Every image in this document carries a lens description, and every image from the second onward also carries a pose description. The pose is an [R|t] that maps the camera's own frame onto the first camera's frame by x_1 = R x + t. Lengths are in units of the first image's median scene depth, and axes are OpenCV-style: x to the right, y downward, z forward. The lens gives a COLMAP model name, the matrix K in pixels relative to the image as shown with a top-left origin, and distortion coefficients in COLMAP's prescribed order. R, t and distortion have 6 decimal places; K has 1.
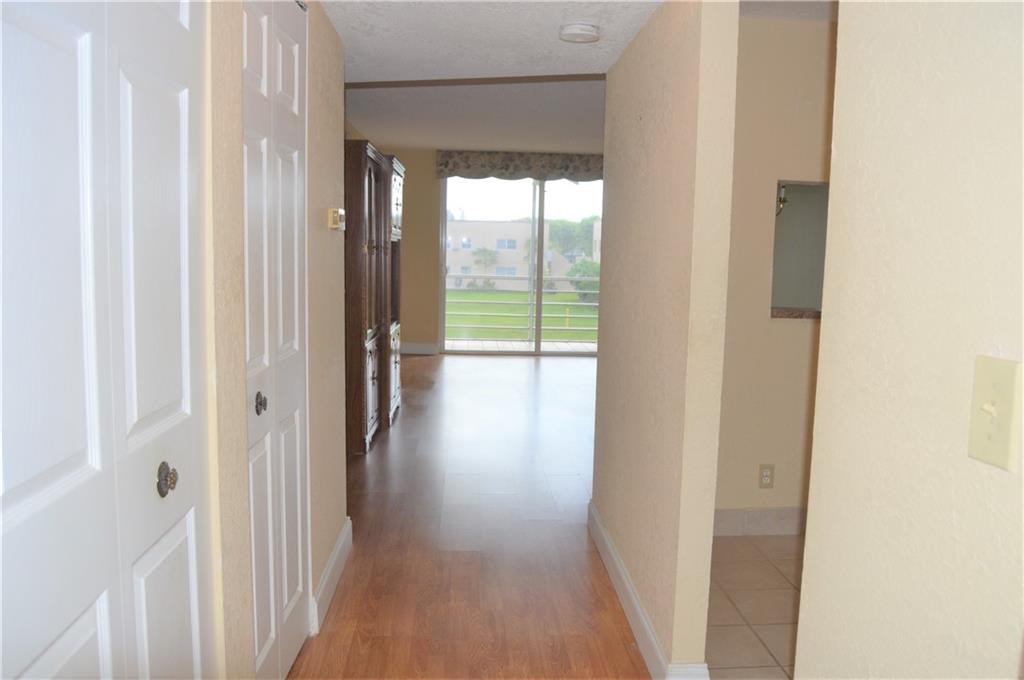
lens RADIAL K [[819.8, 0, 512.6], [0, 819.8, 347.6], [0, 0, 1]] dist [-0.109092, 0.044345]
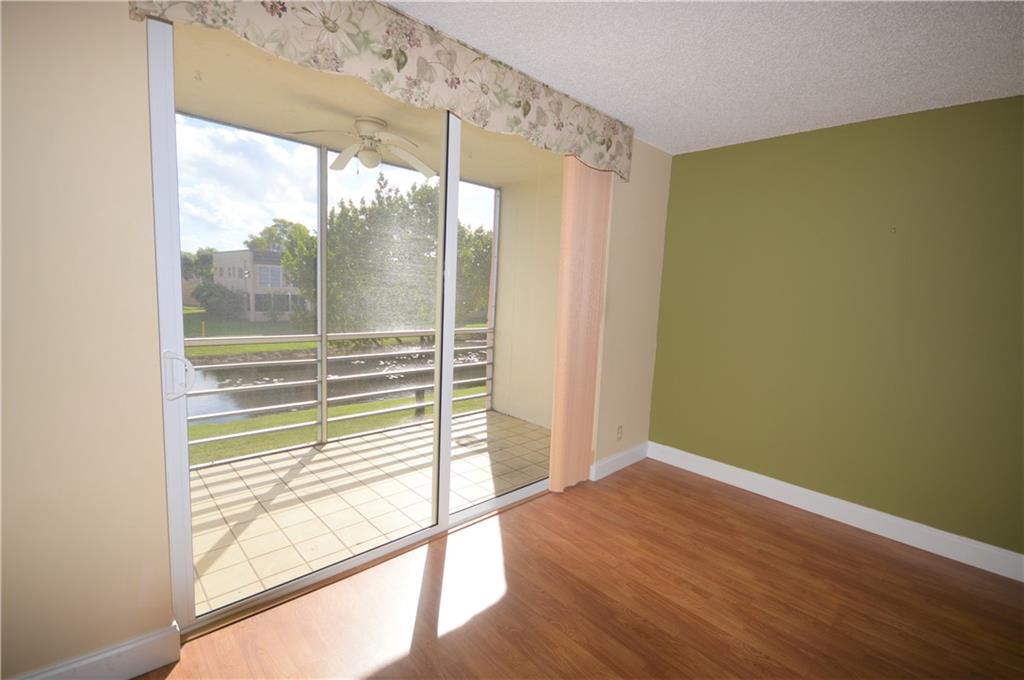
lens RADIAL K [[458.0, 0, 519.0], [0, 458.0, 341.0], [0, 0, 1]] dist [0.002407, -0.006845]
pose [[0.757973, -0.058879, 0.649623, -0.157110], [0.047271, 0.998257, 0.035323, -0.168633], [-0.650571, 0.003934, 0.759436, 1.289077]]
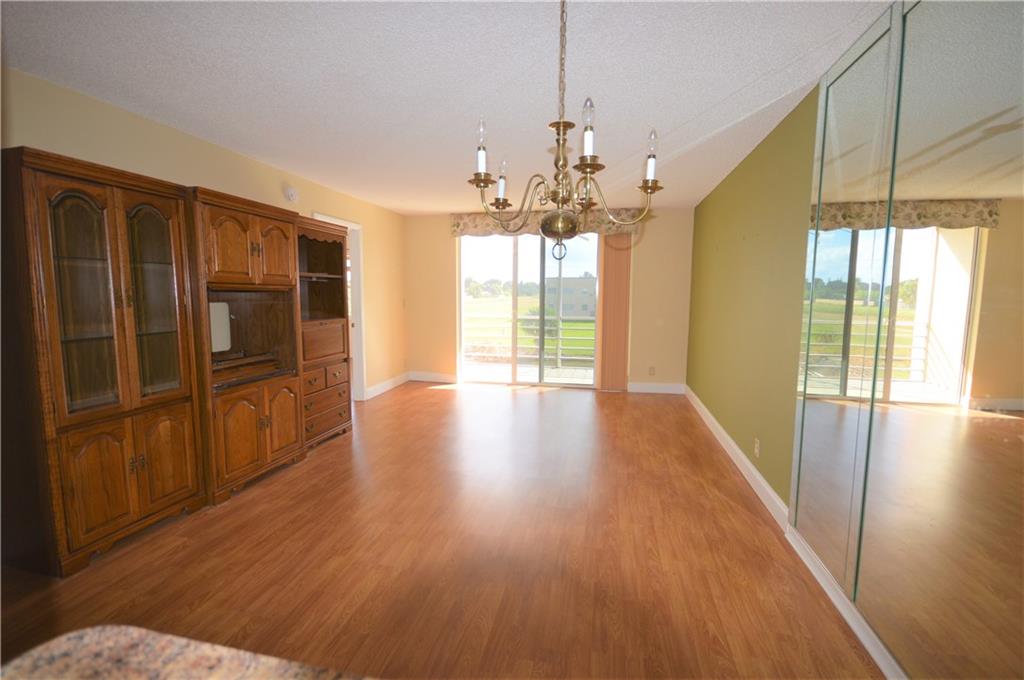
lens RADIAL K [[458.0, 0, 517.3], [0, 458.0, 337.8], [0, 0, 1]] dist [0.002407, -0.006845]
pose [[0.967591, 0.009931, -0.252327, 0.269032], [-0.016480, 0.999580, -0.023853, -0.072067], [0.251984, 0.027239, 0.967348, 0.591293]]
